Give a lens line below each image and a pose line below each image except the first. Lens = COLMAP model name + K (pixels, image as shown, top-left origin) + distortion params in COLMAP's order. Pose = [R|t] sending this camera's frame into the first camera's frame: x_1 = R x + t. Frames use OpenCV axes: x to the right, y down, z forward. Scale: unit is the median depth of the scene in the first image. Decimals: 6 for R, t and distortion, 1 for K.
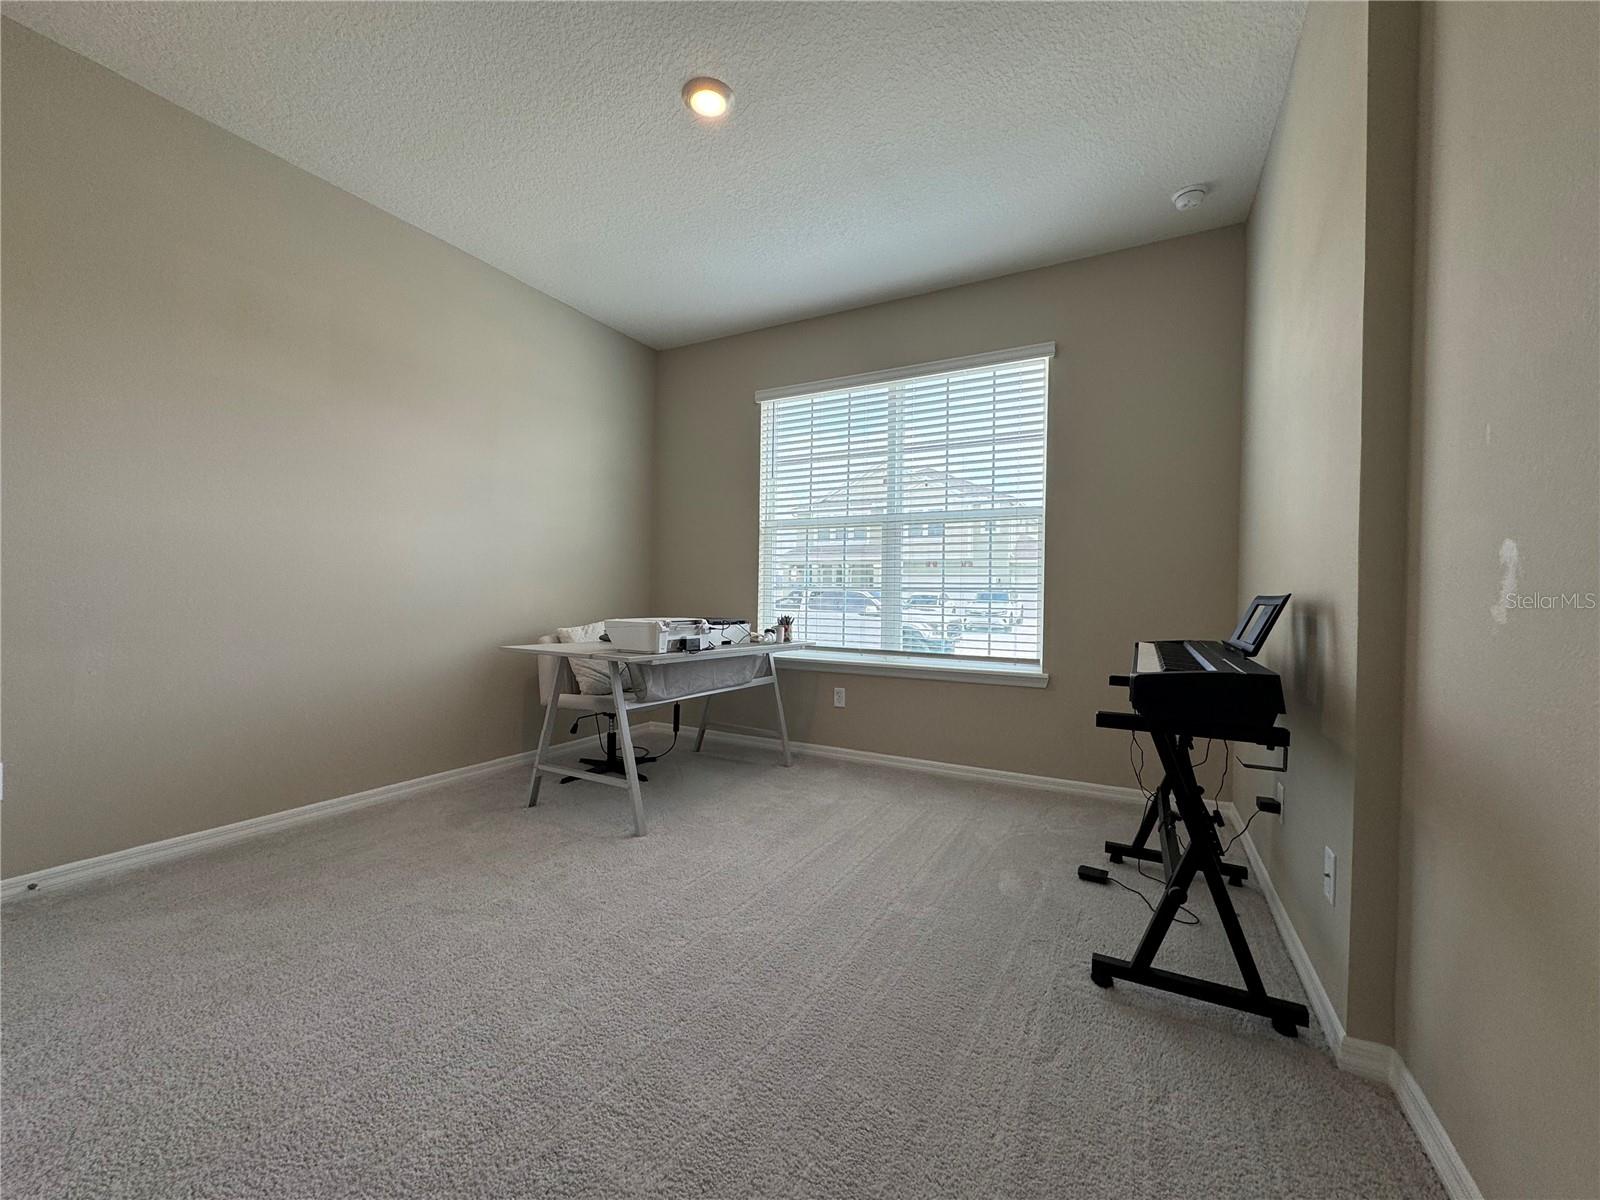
lens RADIAL K [[636.9, 0, 800.0], [0, 636.9, 600.0], [0, 0, 1]] dist [-0.000076, -0.000004]
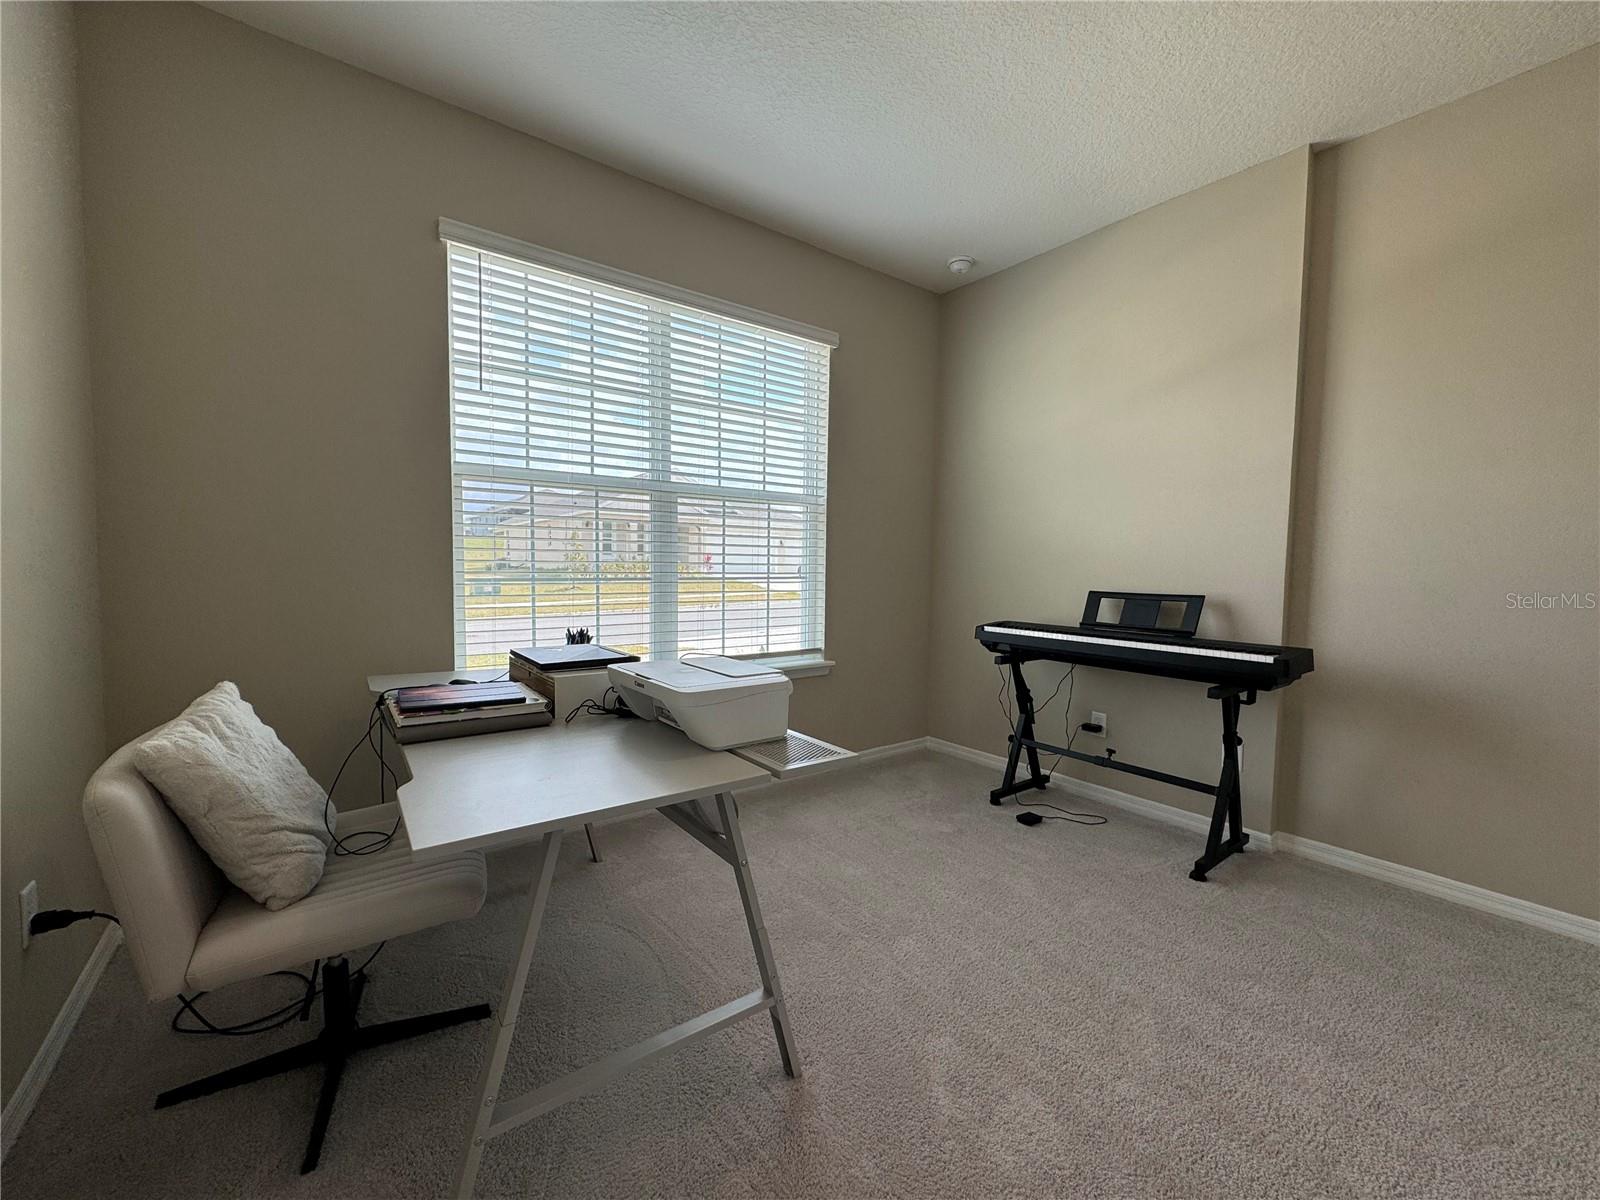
lens RADIAL K [[636.9, 0, 800.0], [0, 636.9, 600.0], [0, 0, 1]] dist [-0.000076, -0.000004]
pose [[0.425663, -0.062230, 0.902739, -0.551884], [-0.002982, 0.997531, 0.070170, -0.054262], [-0.904877, -0.032561, 0.424426, 0.604292]]
